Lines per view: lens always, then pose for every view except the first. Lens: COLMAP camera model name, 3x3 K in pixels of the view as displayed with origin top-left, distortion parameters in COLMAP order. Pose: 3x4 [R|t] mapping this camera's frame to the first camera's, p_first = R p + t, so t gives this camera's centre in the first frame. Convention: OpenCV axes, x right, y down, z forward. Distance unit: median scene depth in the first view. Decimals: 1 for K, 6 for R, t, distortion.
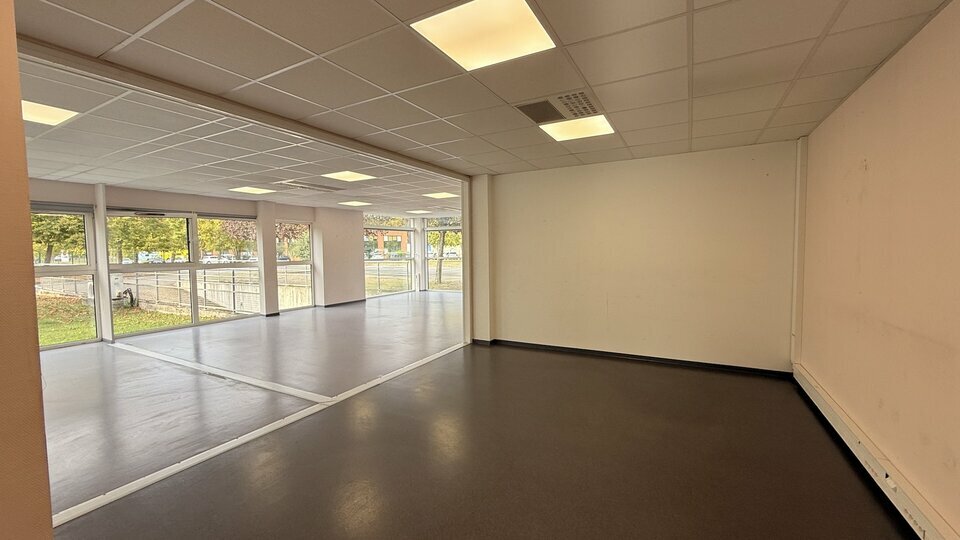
lens RADIAL K [[384.6, 0, 477.3], [0, 384.6, 268.8], [0, 0, 1]] dist [-0.000466, 0.000017]
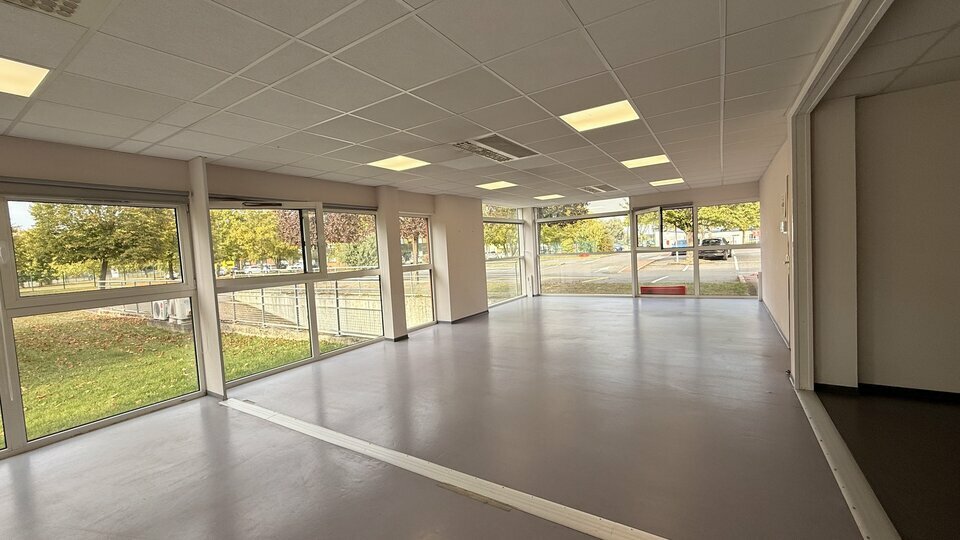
lens RADIAL K [[384.6, 0, 477.3], [0, 384.6, 268.8], [0, 0, 1]] dist [-0.000466, 0.000017]
pose [[0.997134, -0.041906, -0.062983, -0.215343], [0.041996, 0.999118, 0.000100, -0.005938], [0.062923, -0.002744, 0.998015, 0.170810]]
